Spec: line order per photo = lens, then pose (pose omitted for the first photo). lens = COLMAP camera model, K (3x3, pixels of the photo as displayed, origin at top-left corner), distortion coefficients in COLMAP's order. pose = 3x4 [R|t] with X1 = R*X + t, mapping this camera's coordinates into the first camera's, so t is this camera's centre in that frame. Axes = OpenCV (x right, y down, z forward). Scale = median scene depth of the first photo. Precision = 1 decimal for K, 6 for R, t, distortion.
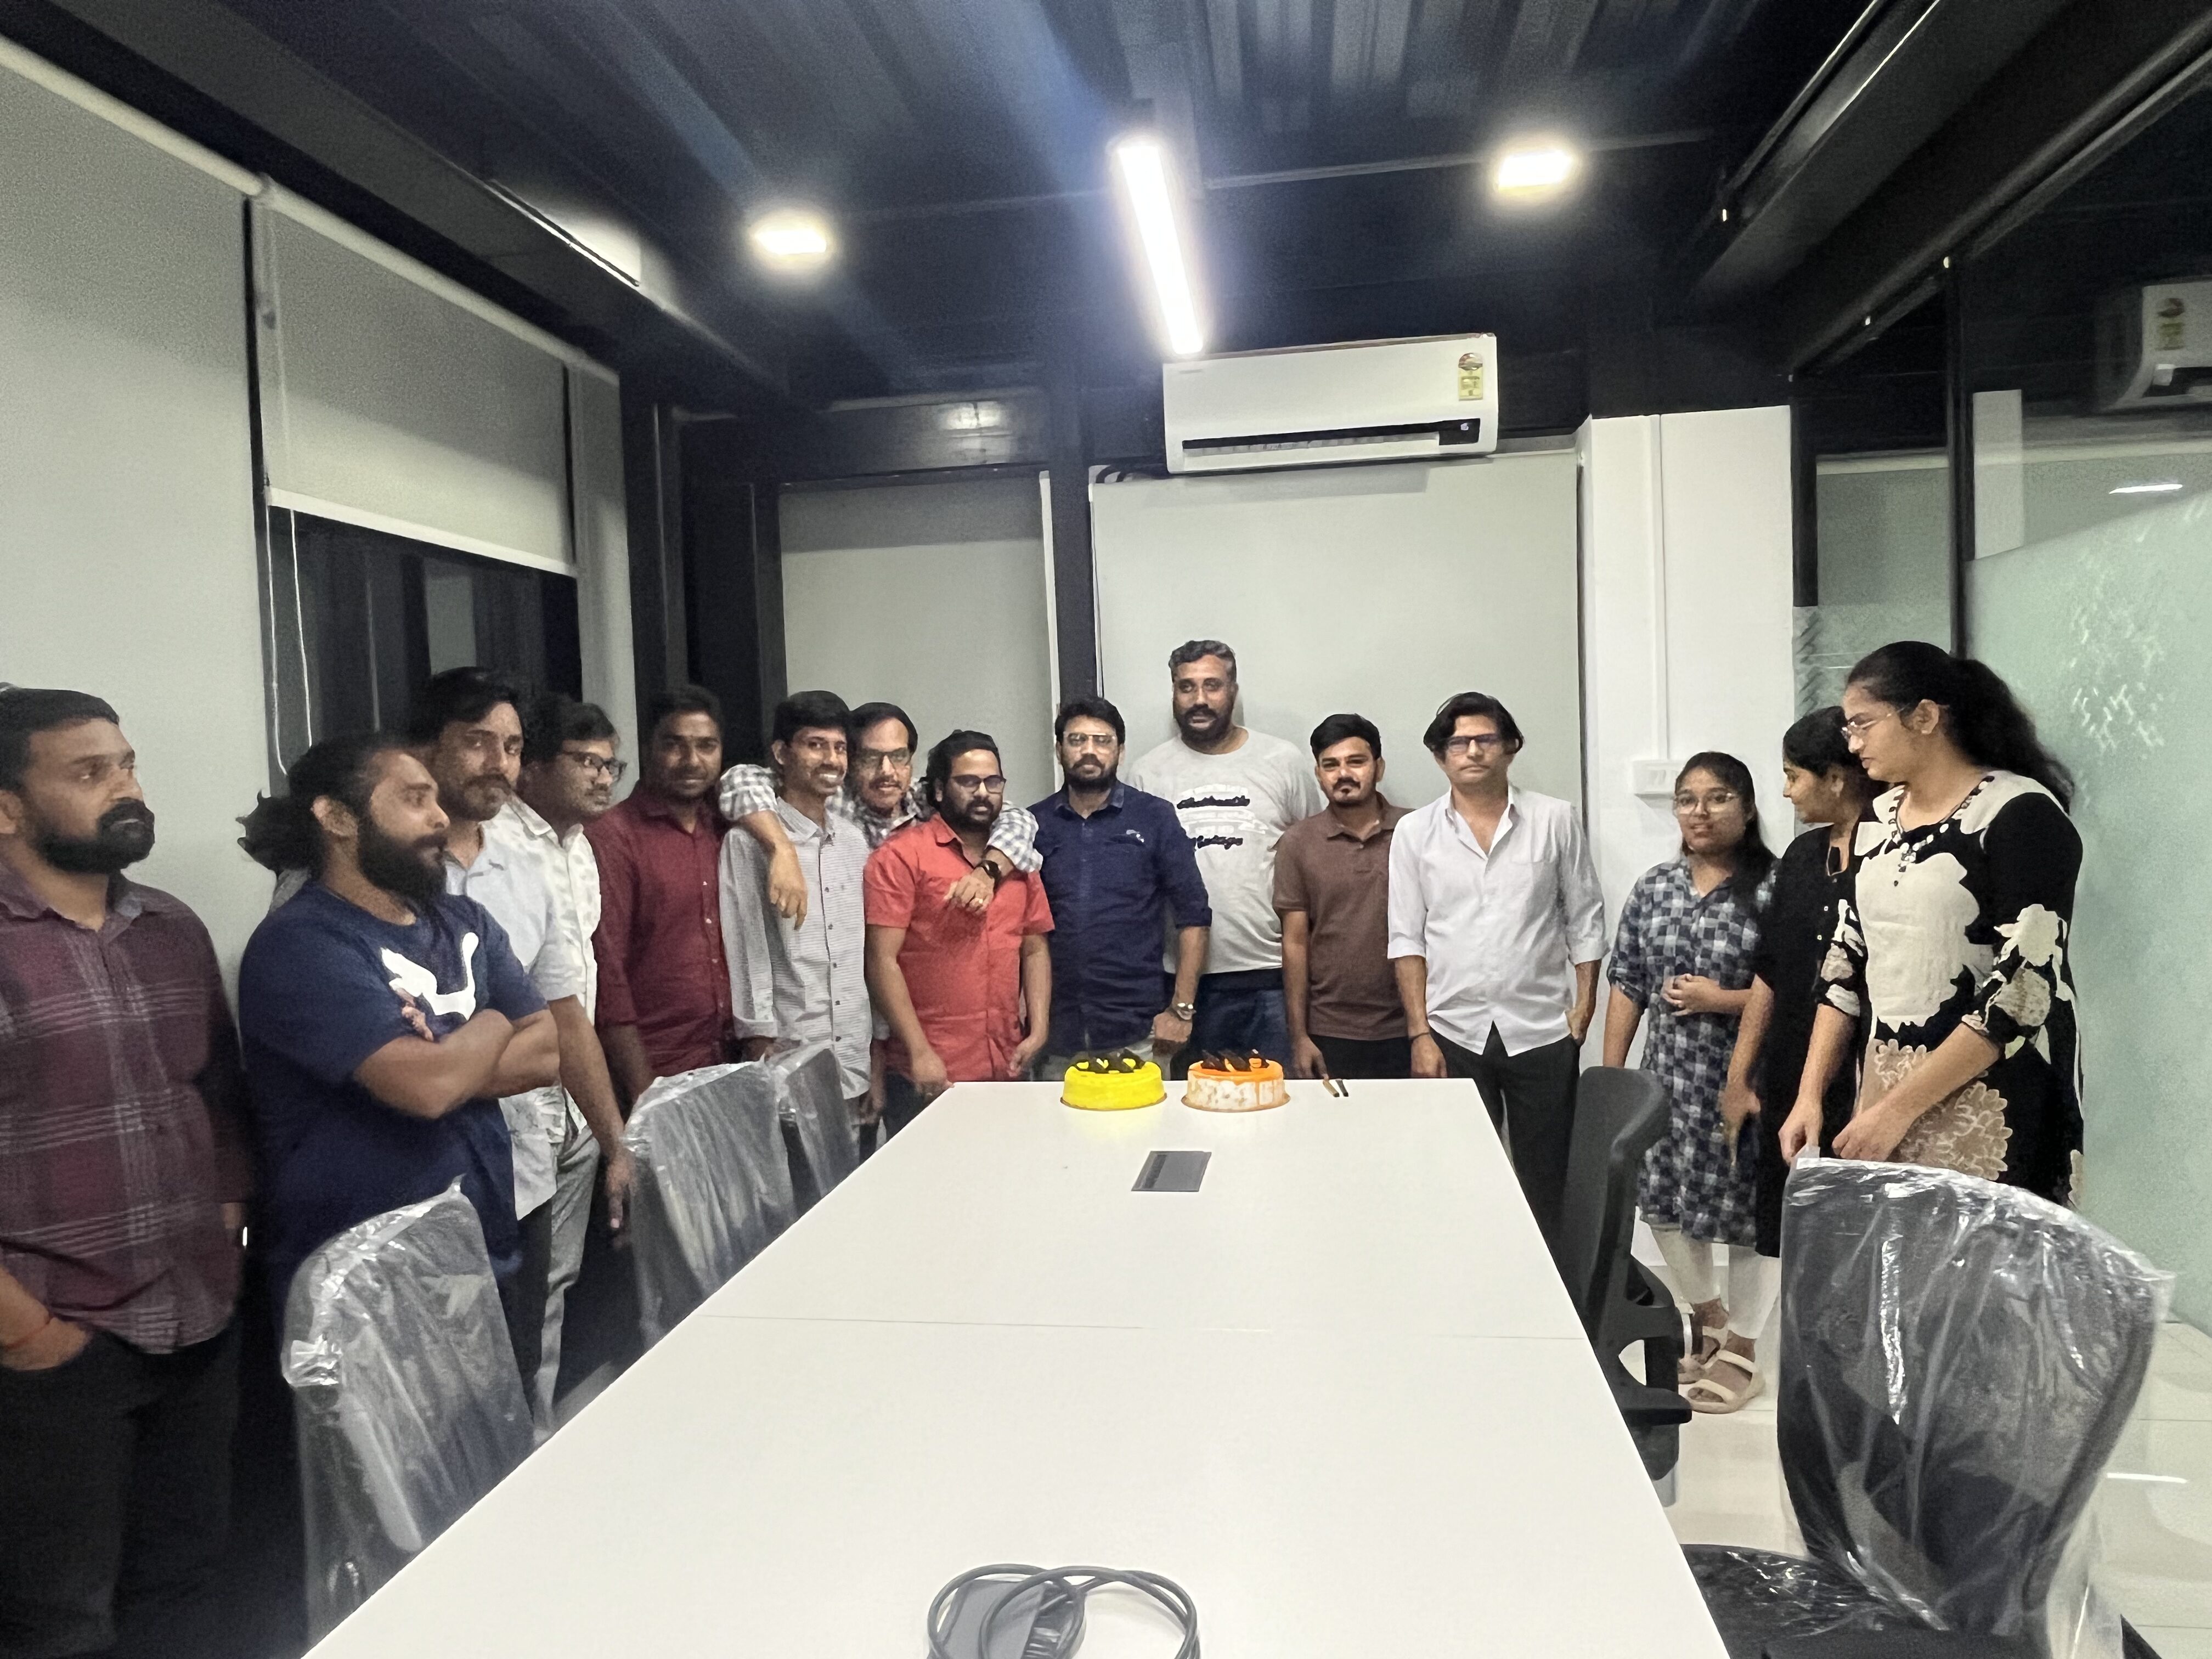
lens RADIAL K [[1471.3, 0, 1106.0], [0, 1471.3, 829.5], [0, 0, 1]] dist [-0.004234, 0.003734]
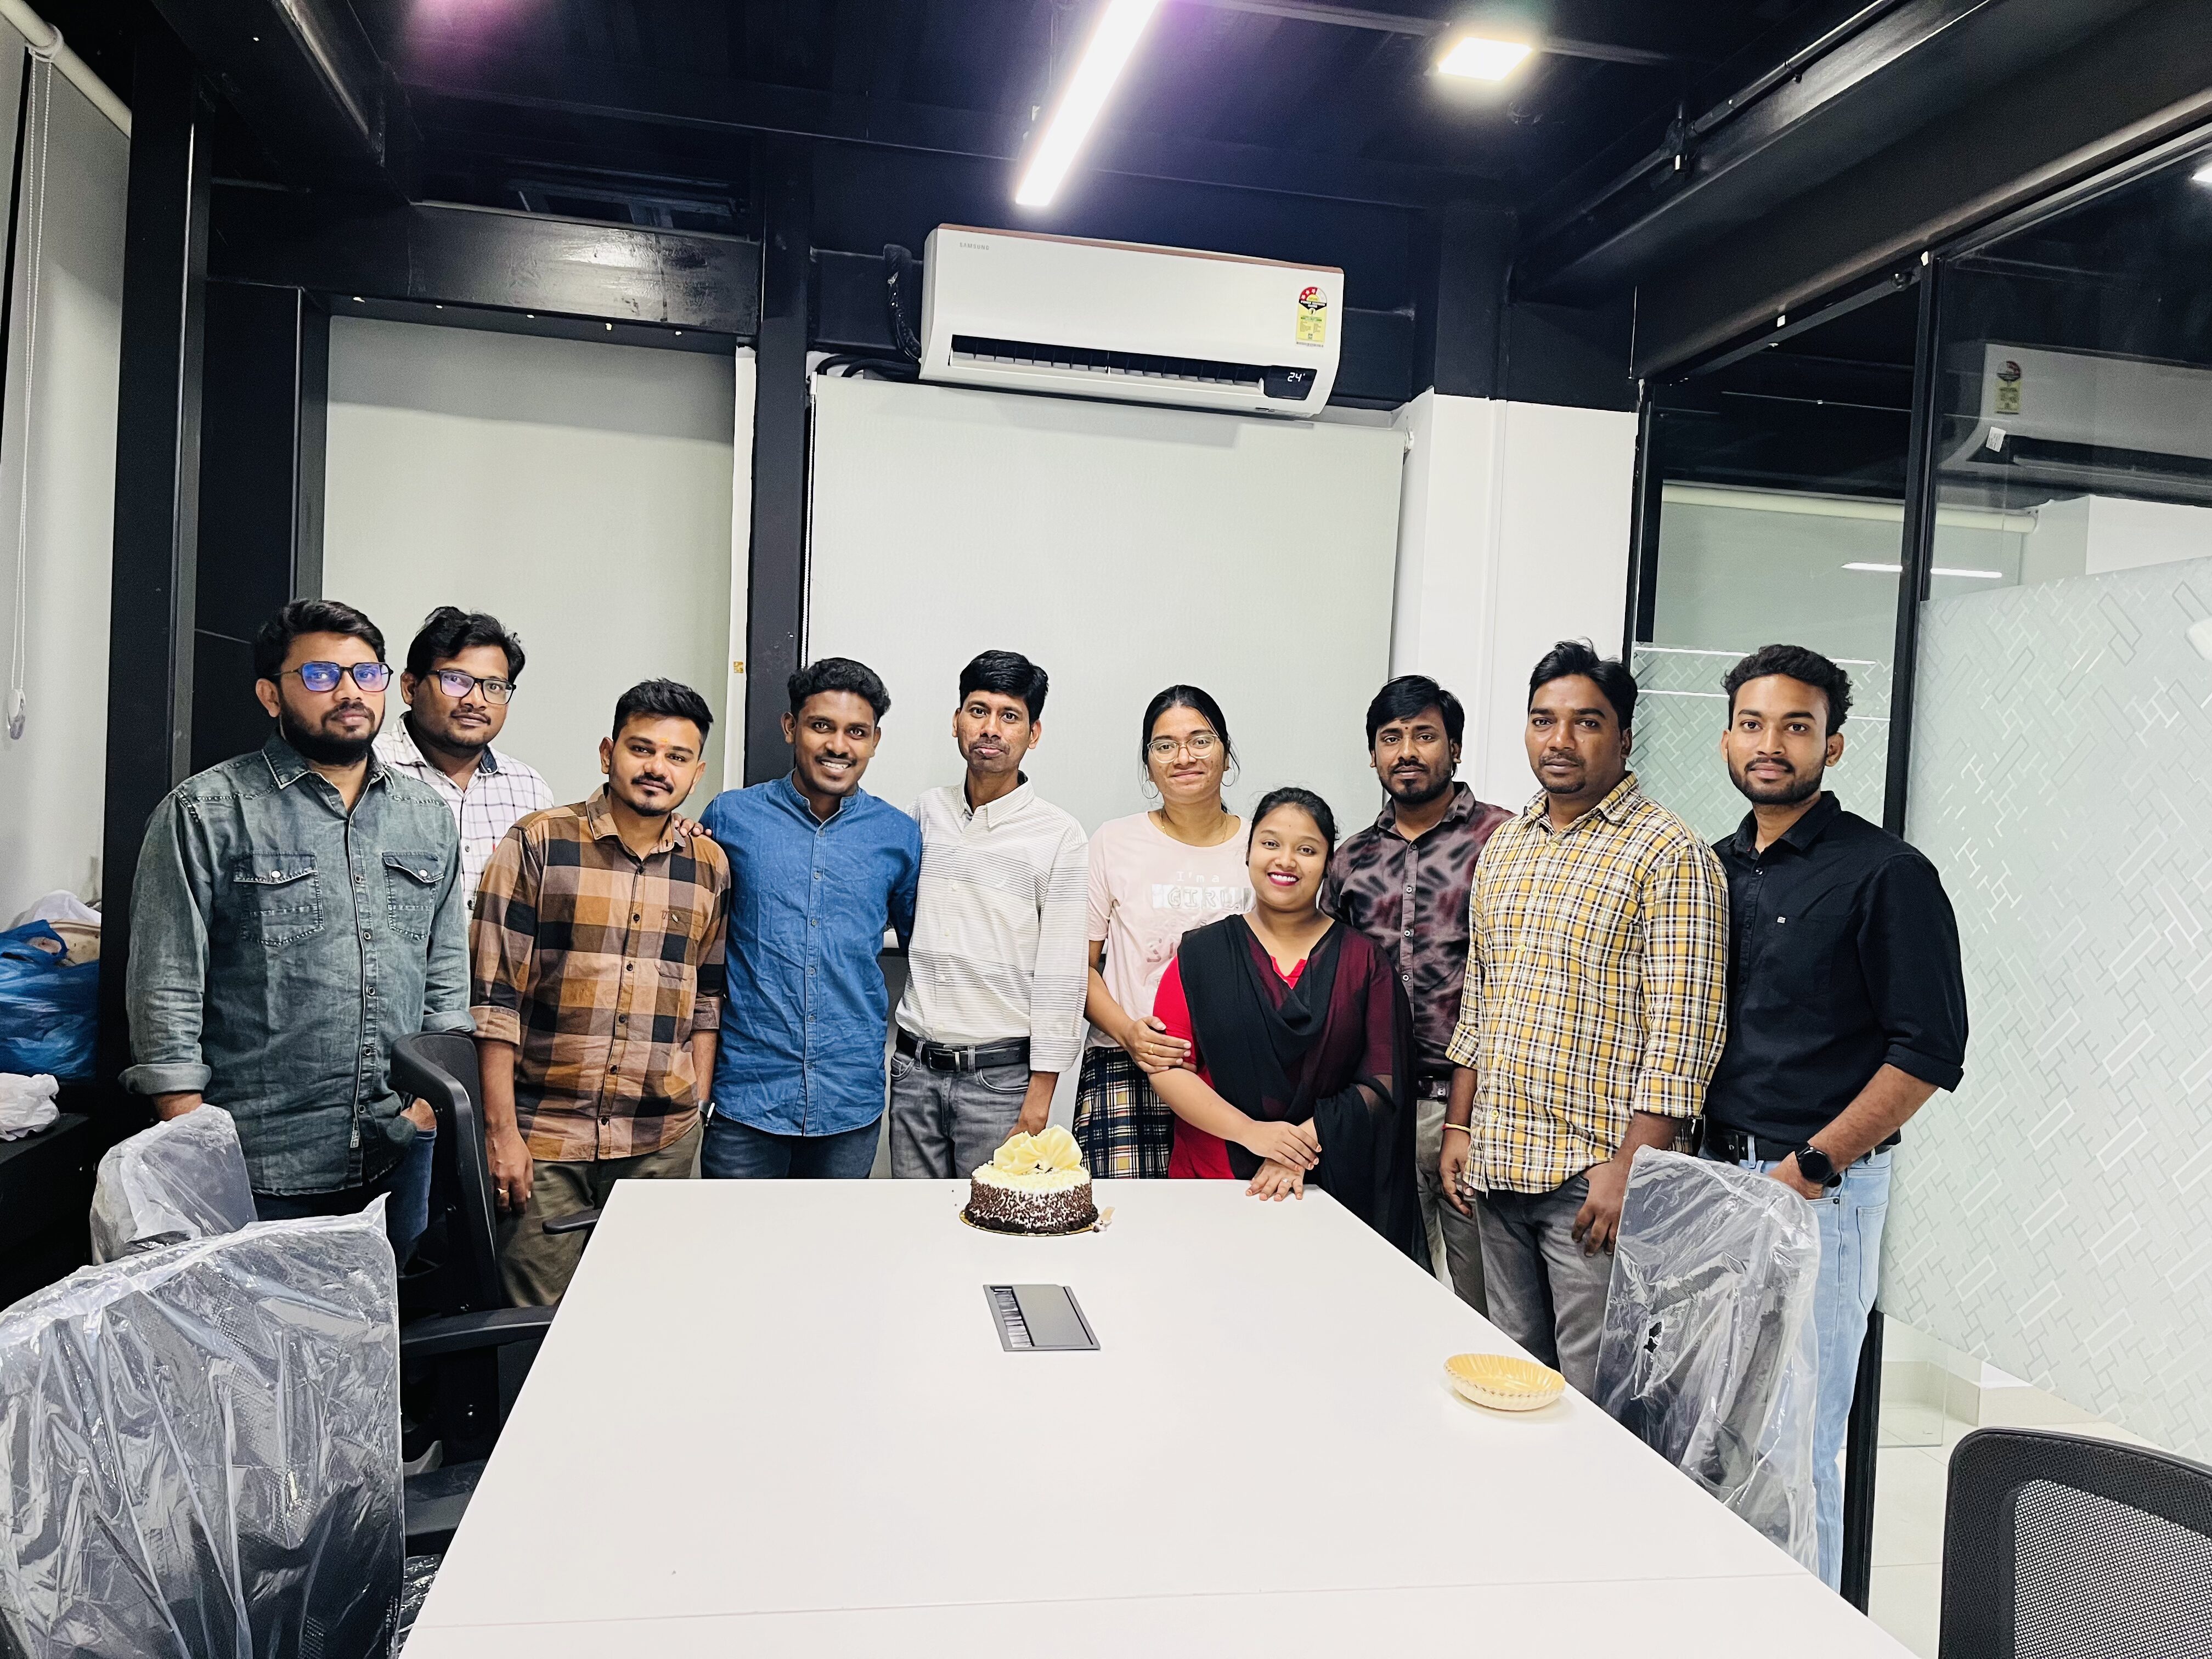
lens RADIAL K [[1646.3, 0, 1106.0], [0, 1646.3, 829.5], [0, 0, 1]] dist [0.036063, -0.002045]
pose [[0.945473, 0.080236, 0.315662, -0.125186], [-0.075895, 0.996776, -0.026041, 0.007963], [-0.316734, 0.000664, 0.948514, 0.164104]]
